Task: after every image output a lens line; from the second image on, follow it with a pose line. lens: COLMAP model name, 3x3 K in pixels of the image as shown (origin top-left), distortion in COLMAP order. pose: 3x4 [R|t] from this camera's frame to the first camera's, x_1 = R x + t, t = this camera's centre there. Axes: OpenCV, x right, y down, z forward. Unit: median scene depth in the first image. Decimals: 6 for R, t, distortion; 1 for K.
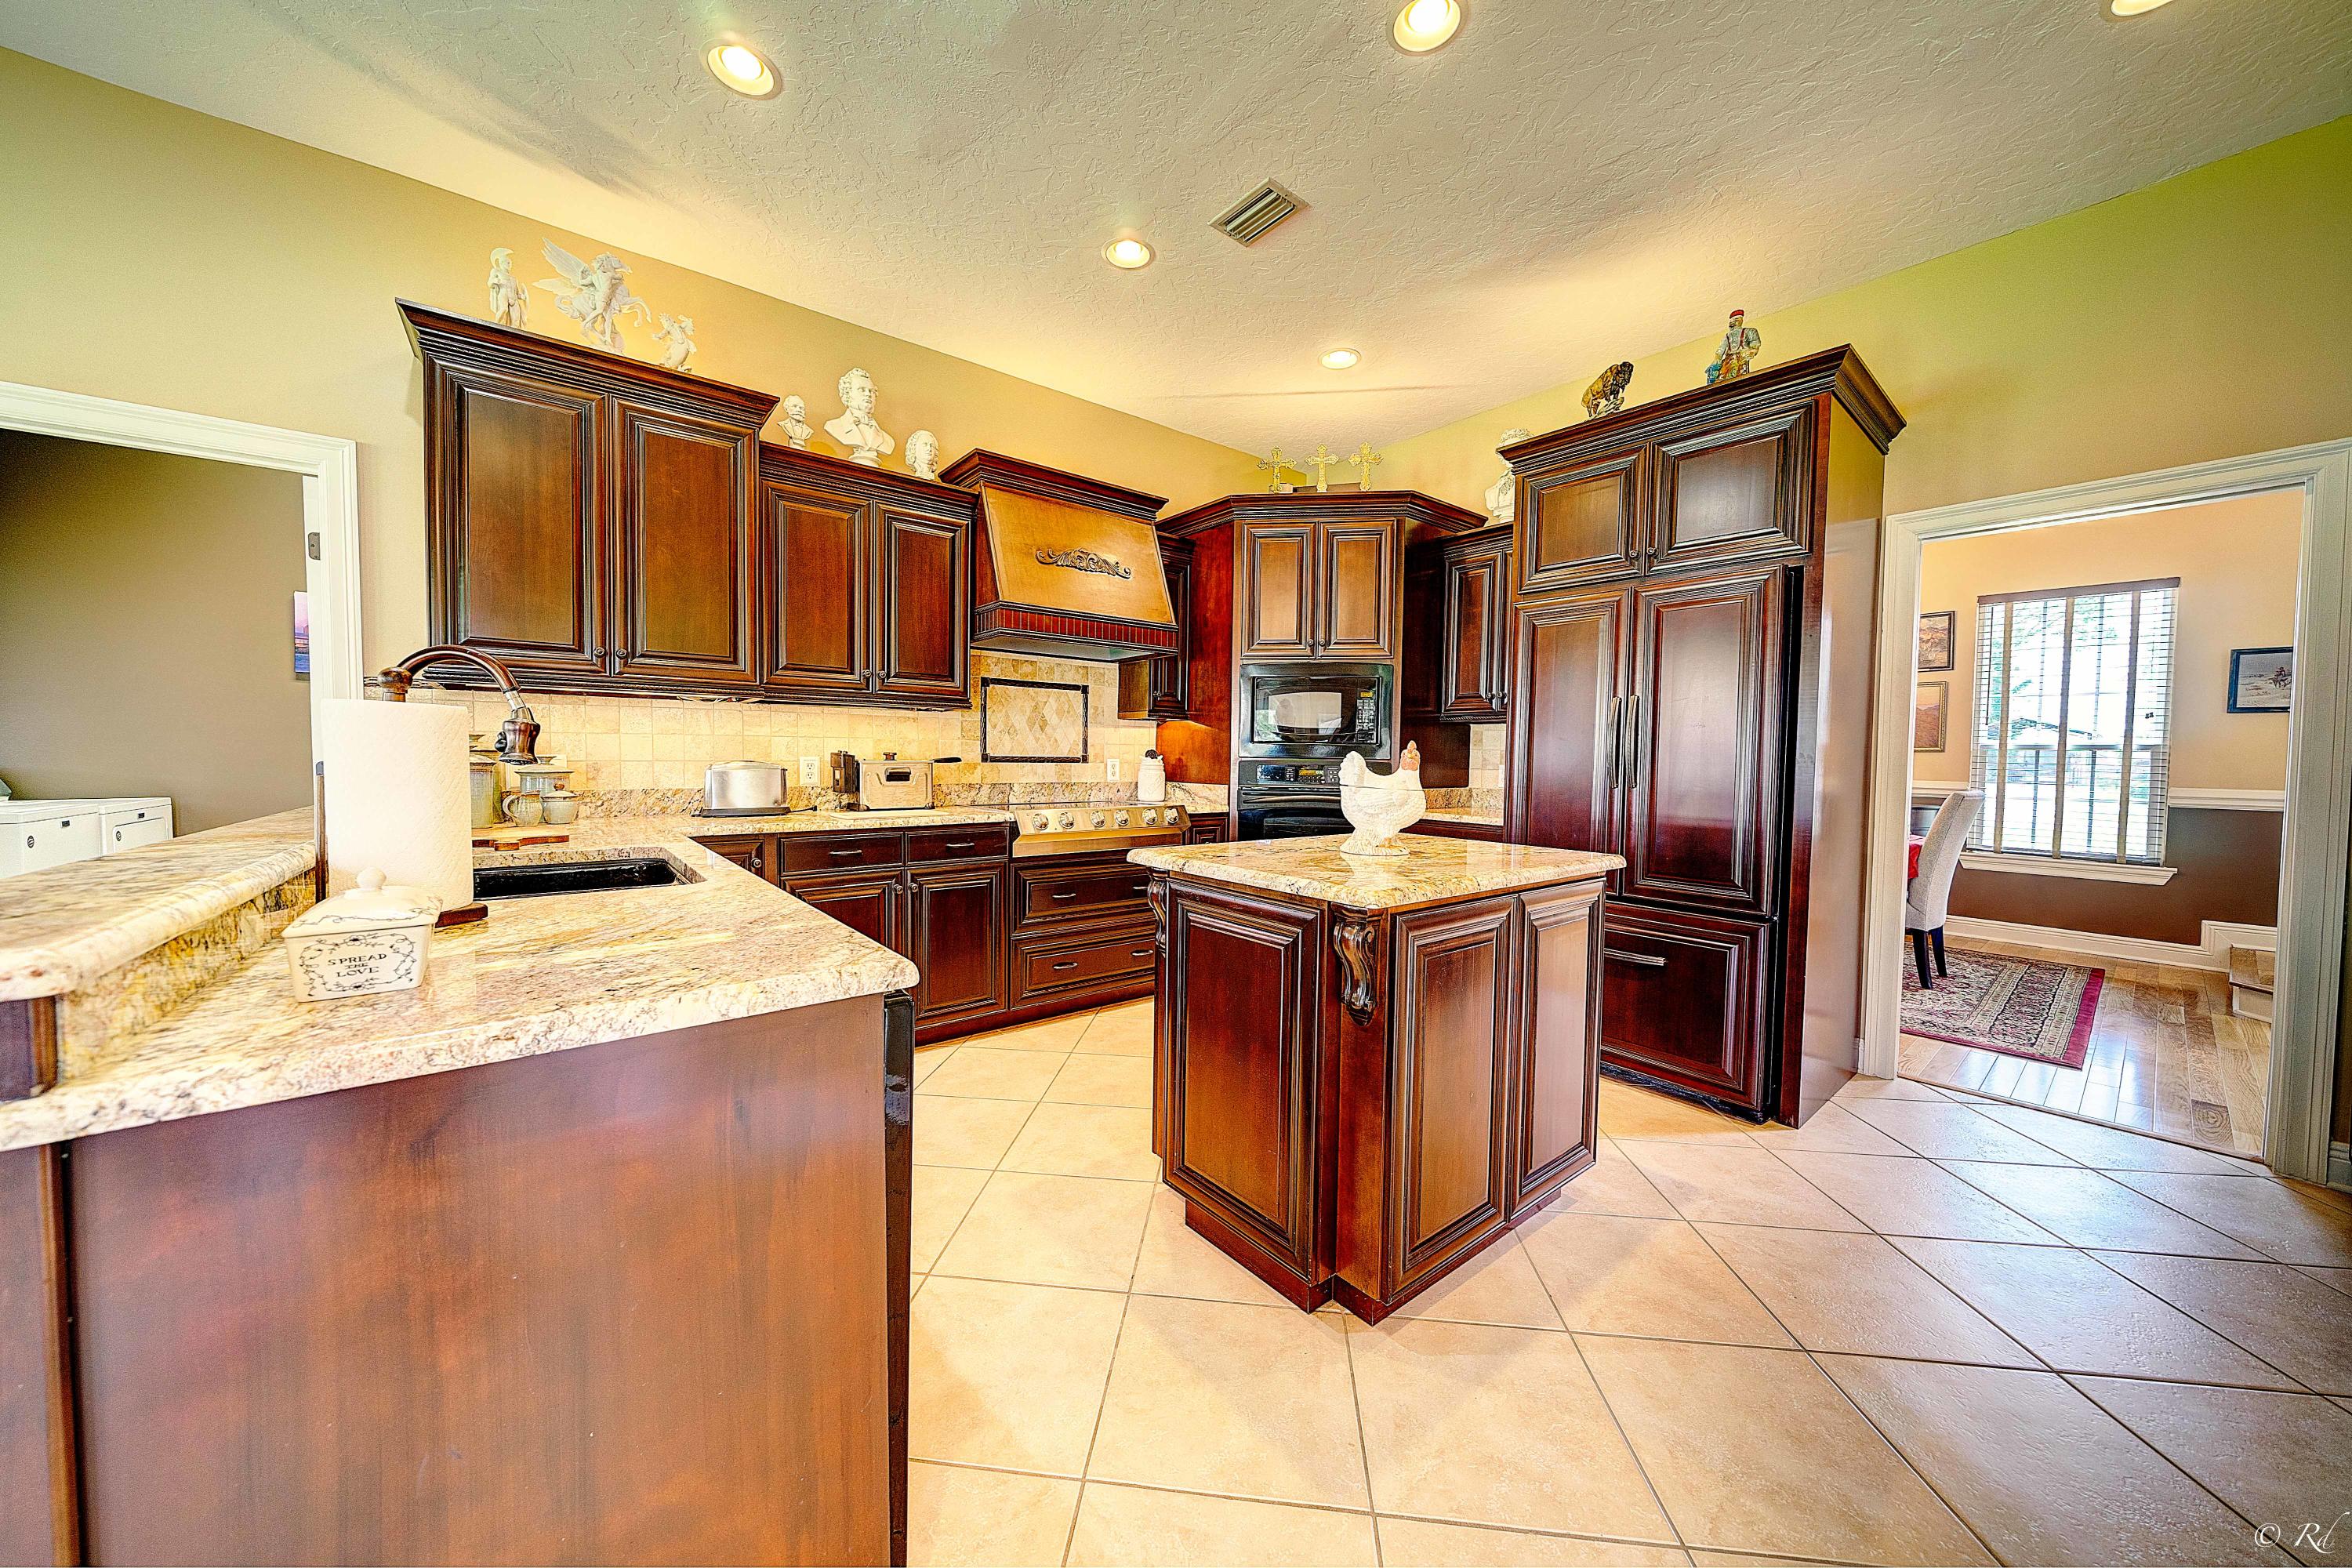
lens RADIAL K [[796.0, 0, 1176.0], [0, 796.0, 784.0], [0, 0, 1]] dist [-0.009611, -0.000049]
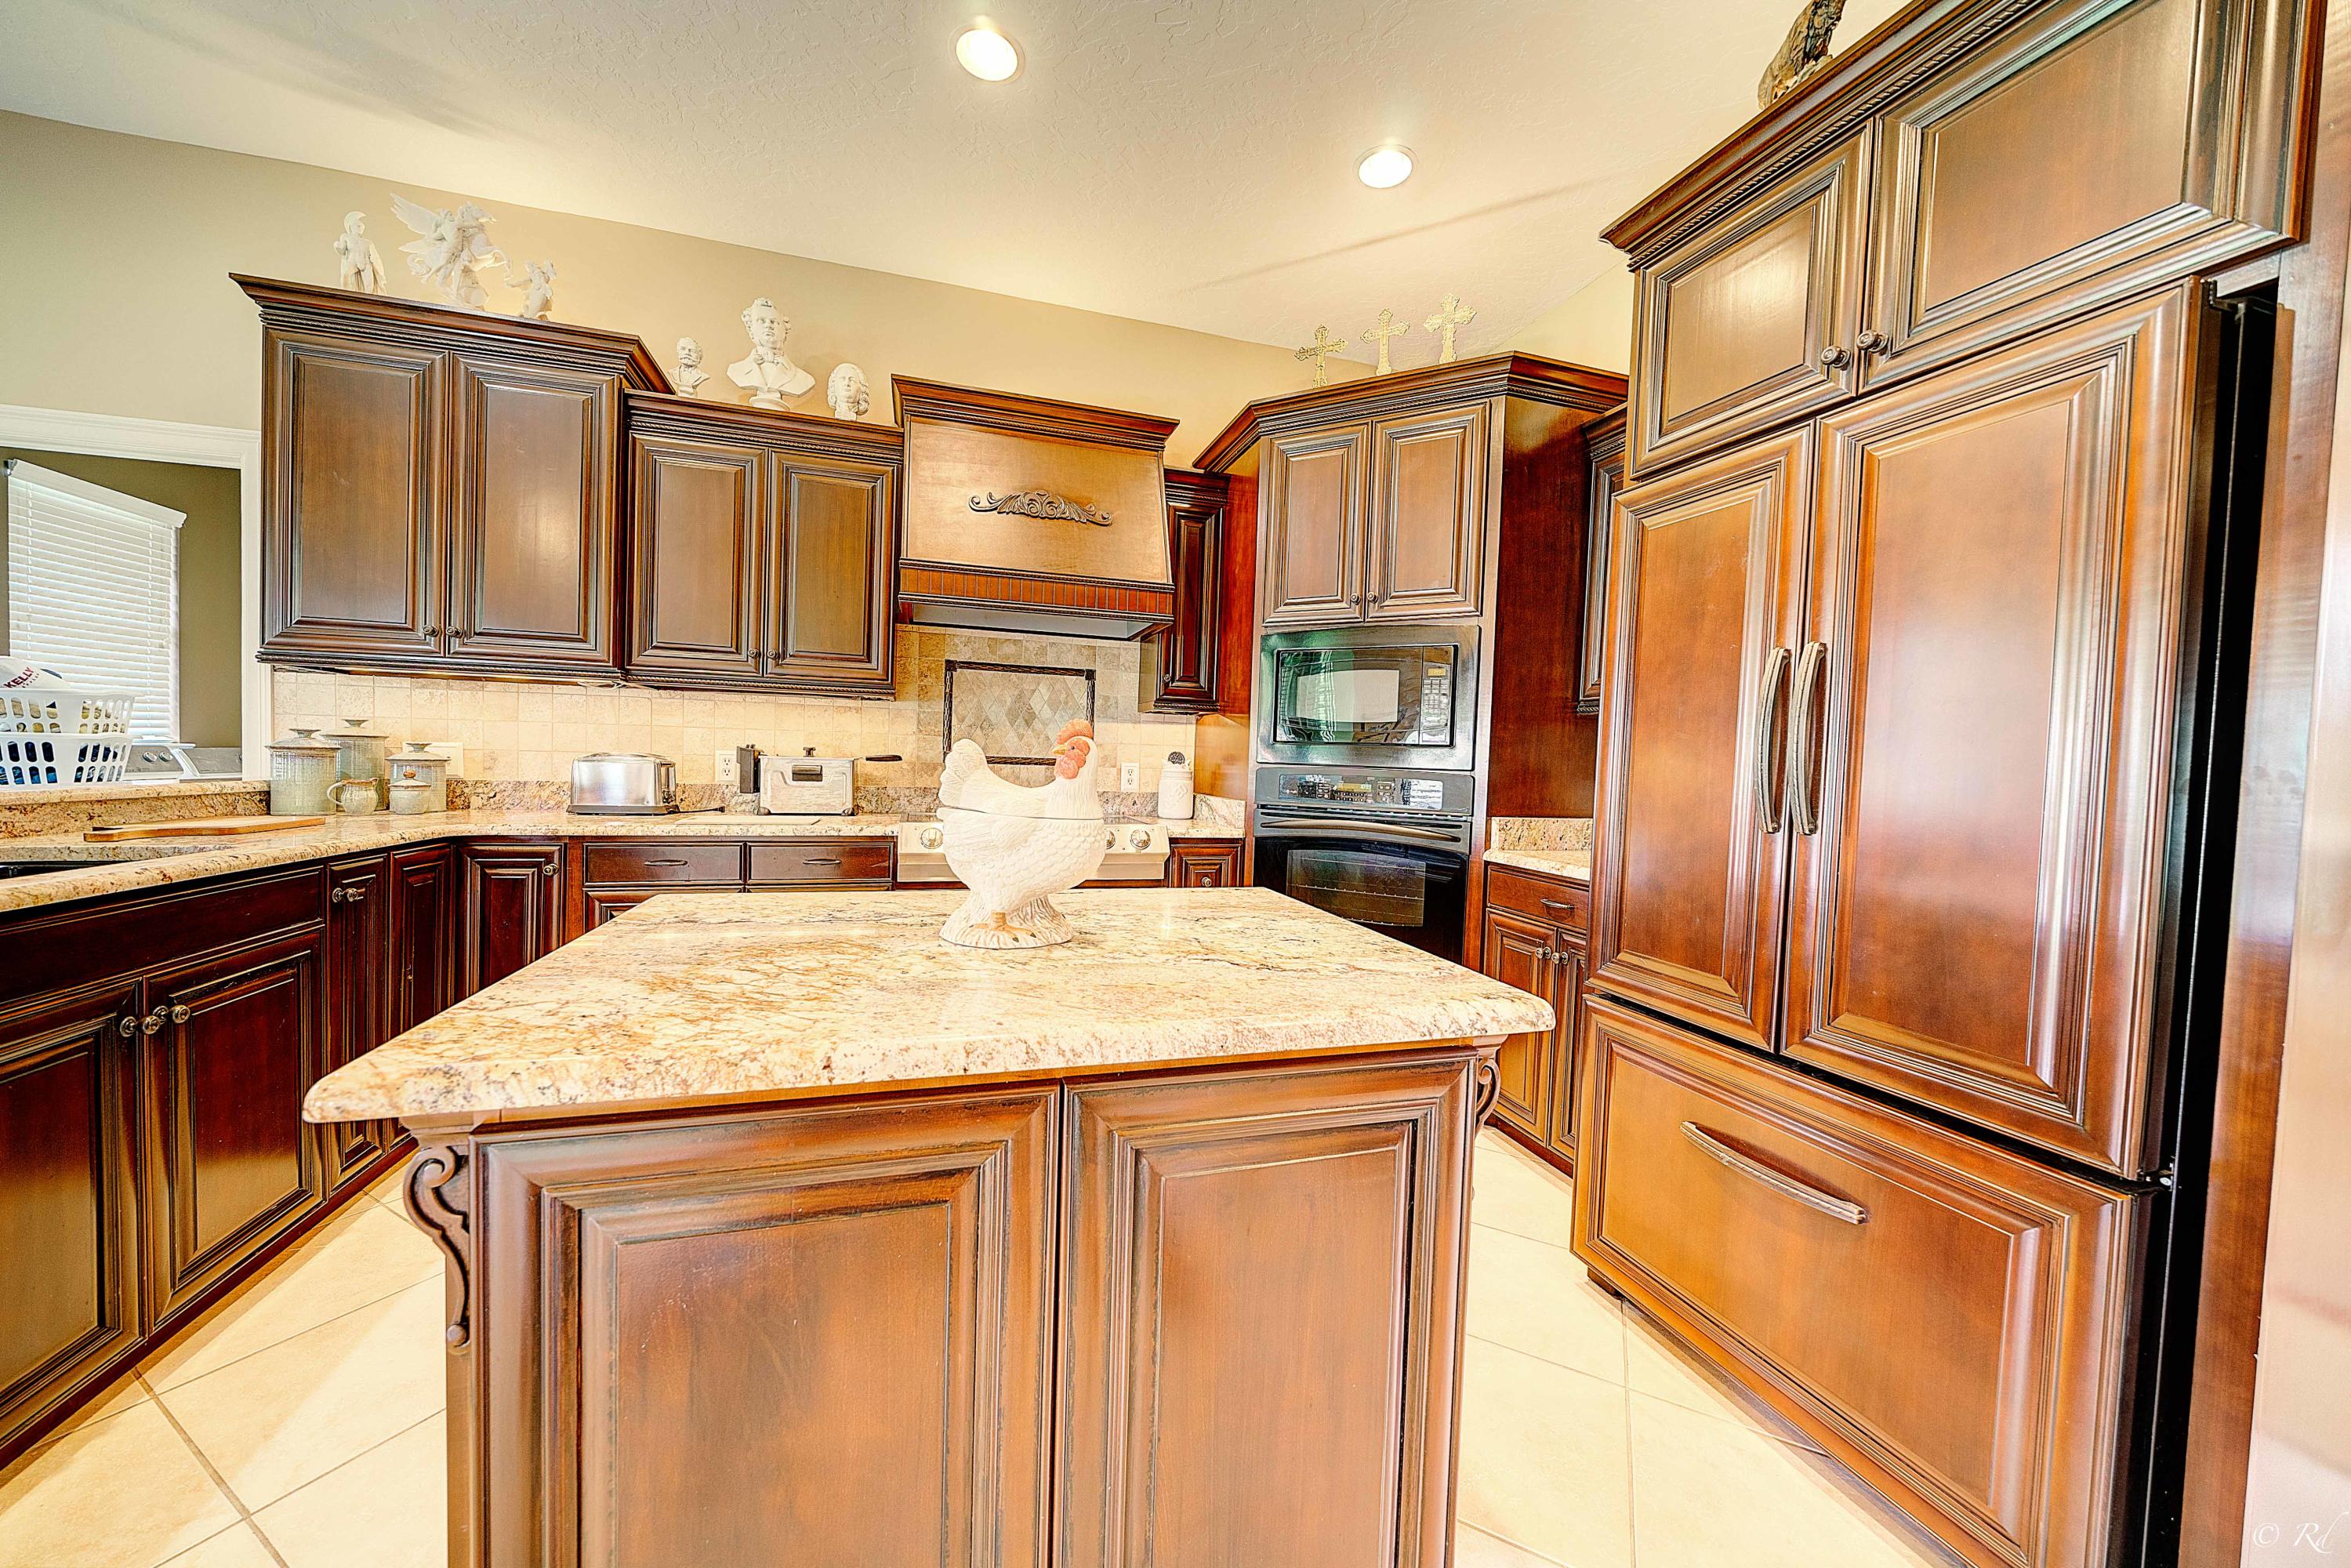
lens RADIAL K [[832.1, 0, 1177.4], [0, 832.1, 776.2], [0, 0, 1]] dist [-0.000640, -0.000107]
pose [[0.929117, 0.025508, -0.368904, 0.318203], [-0.034742, 0.999227, -0.018408, -0.006048], [0.368149, 0.029919, 0.929285, 0.303625]]
